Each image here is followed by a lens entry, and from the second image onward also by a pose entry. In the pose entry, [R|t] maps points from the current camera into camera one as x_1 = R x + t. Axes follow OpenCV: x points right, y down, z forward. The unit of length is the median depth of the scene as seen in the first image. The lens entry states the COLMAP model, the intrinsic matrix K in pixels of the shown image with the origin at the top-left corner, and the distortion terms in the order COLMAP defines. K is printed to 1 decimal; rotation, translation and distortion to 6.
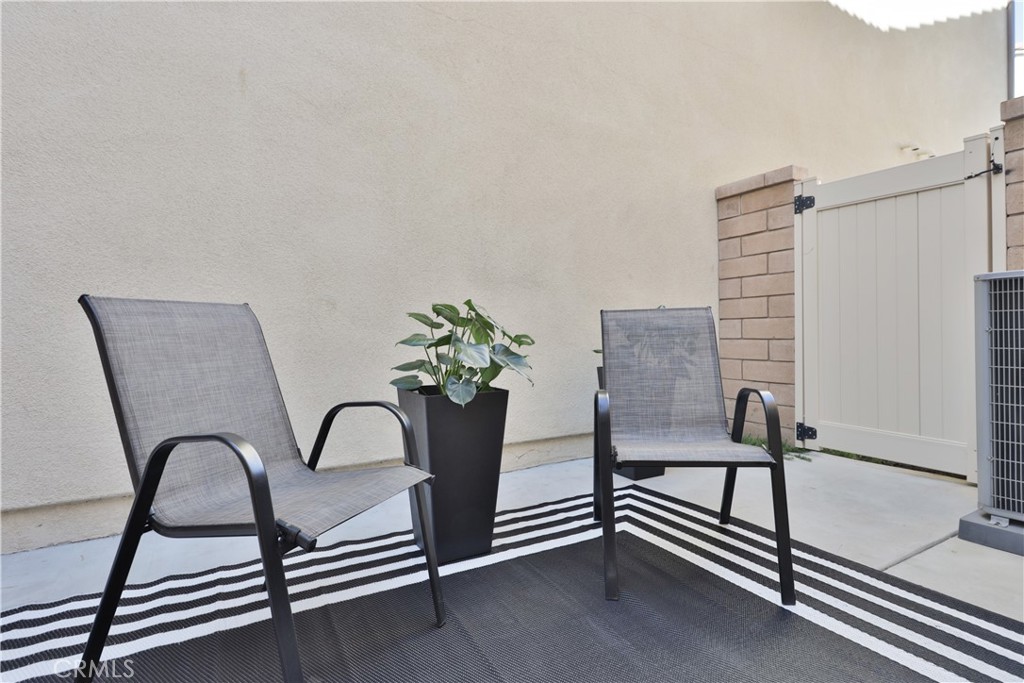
lens RADIAL K [[513.5, 0, 511.8], [0, 513.5, 335.8], [0, 0, 1]] dist [0.001171, 0.000638]
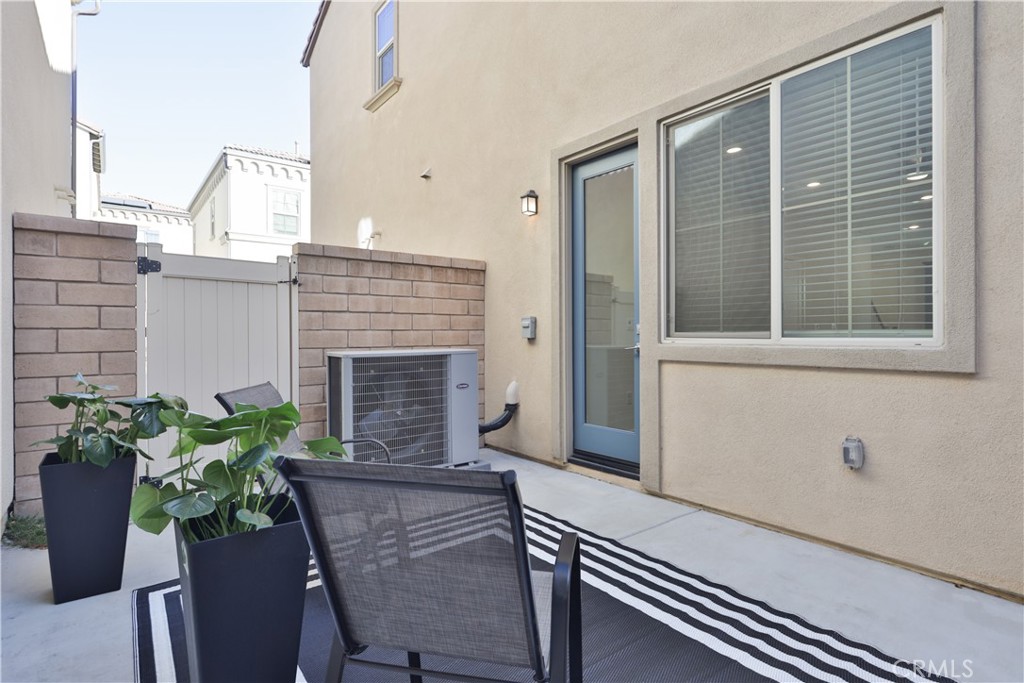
lens RADIAL K [[513.5, 0, 507.2], [0, 513.5, 339.9], [0, 0, 1]] dist [0.001171, 0.000638]
pose [[-0.137156, 0.000643, 0.990549, -0.844738], [0.009973, 0.999950, 0.000732, -0.146713], [-0.990499, 0.009979, -0.137155, 0.616397]]
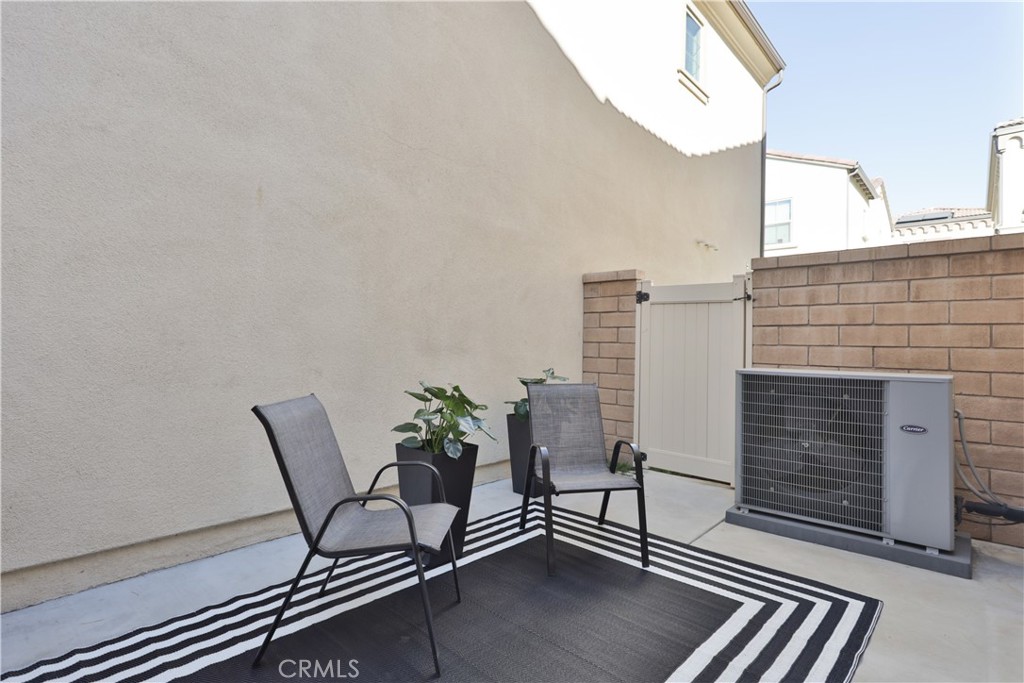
lens RADIAL K [[513.5, 0, 511.9], [0, 513.5, 338.3], [0, 0, 1]] dist [0.001171, 0.000638]
pose [[0.950417, 0.033744, 0.309143, -0.327558], [-0.028765, 0.999373, -0.020650, -0.149364], [-0.309646, 0.010734, 0.950791, -0.379379]]
